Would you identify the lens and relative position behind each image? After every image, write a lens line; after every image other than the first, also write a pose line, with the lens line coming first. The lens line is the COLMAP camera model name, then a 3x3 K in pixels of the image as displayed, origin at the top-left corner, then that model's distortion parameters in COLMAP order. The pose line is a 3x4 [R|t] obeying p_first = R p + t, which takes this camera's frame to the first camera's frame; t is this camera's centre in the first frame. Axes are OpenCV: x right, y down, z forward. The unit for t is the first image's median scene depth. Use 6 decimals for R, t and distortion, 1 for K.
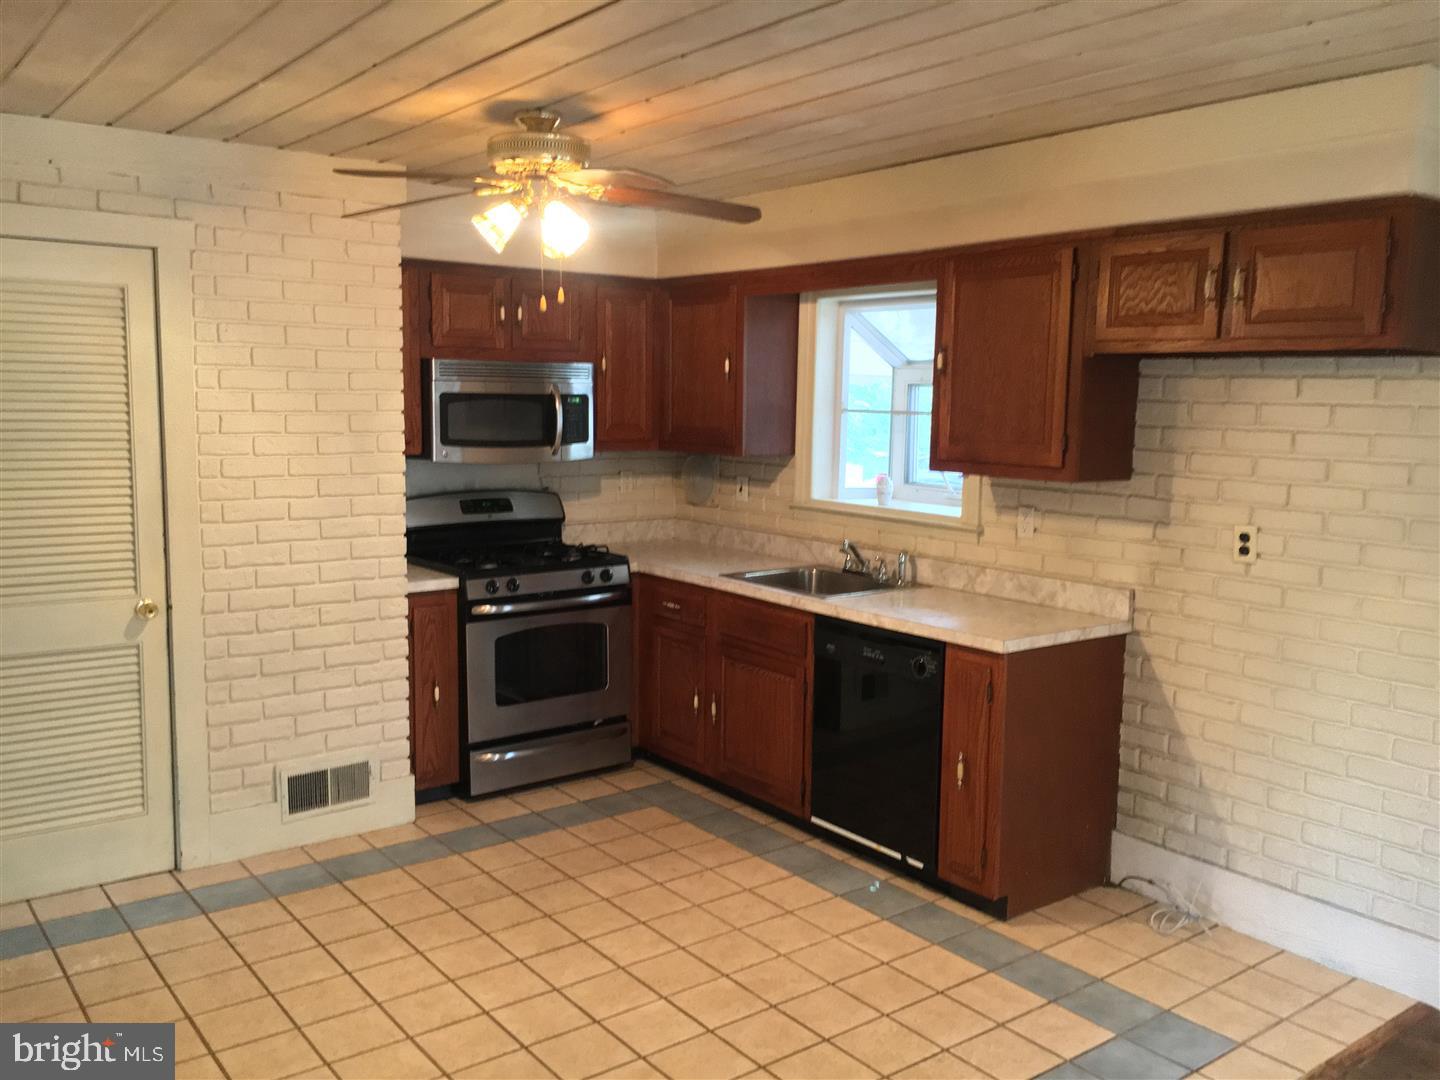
lens RADIAL K [[1216.3, 0, 722.9], [0, 1216.3, 537.1], [0, 0, 1]] dist [0.066972, -0.063432]
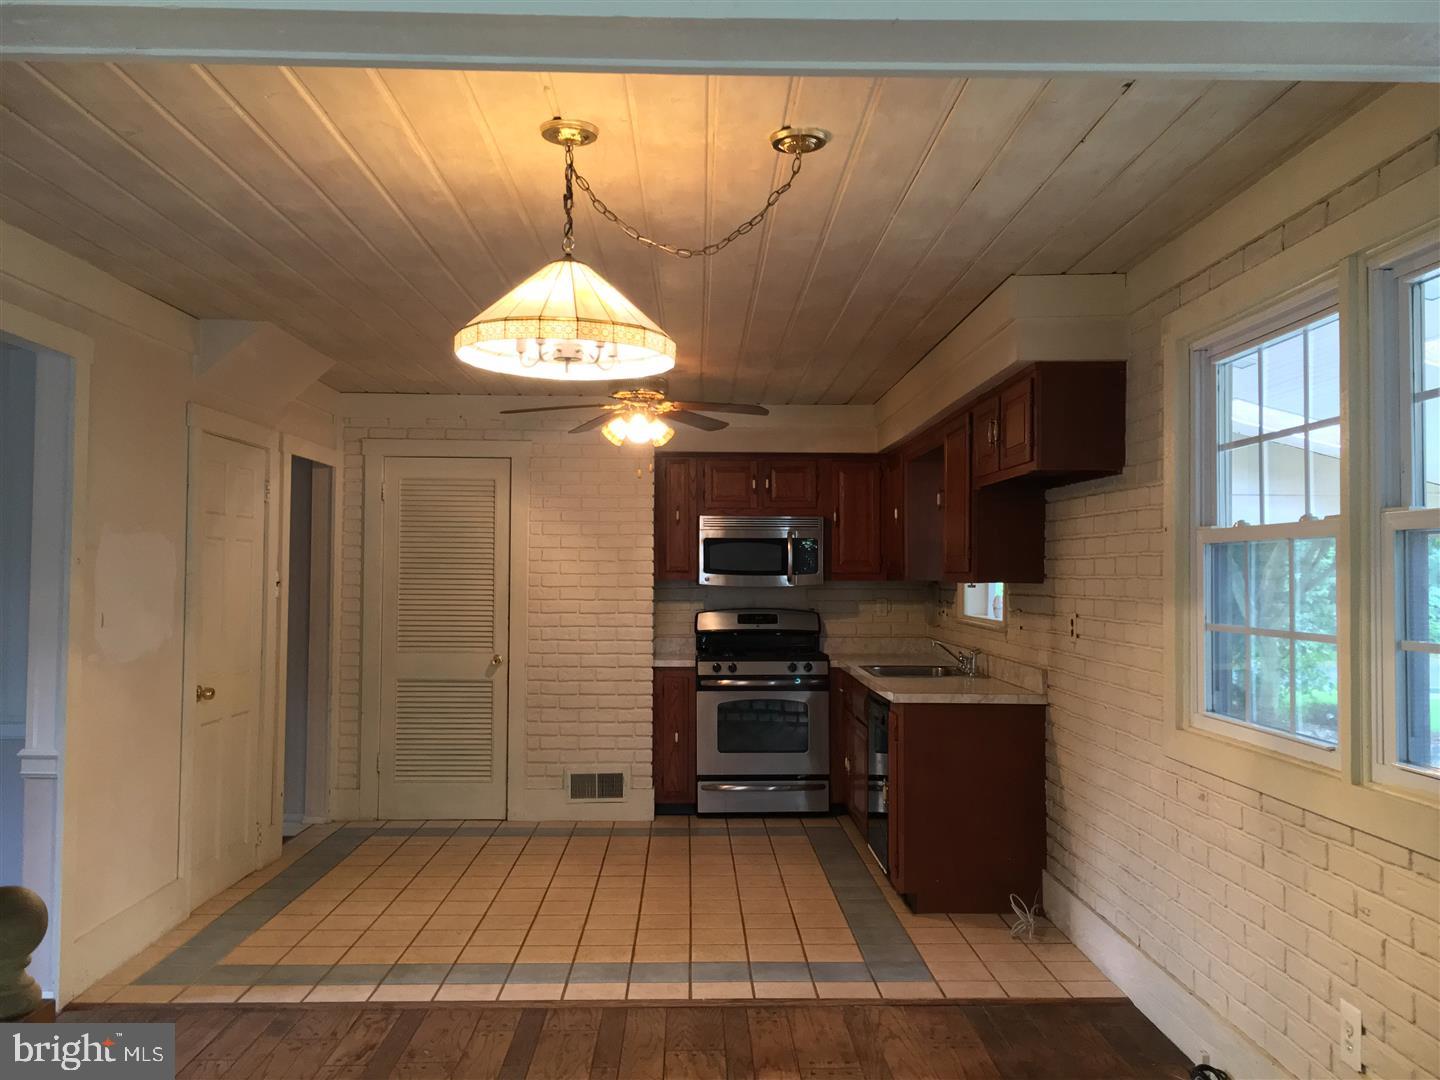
lens RADIAL K [[1216.3, 0, 711.9], [0, 1216.3, 537.4], [0, 0, 1]] dist [0.066972, -0.063432]
pose [[0.806266, -0.028204, -0.590881, 0.733258], [-0.063298, 0.989015, -0.133579, 0.088815], [0.588157, 0.145102, 0.795624, -0.203597]]
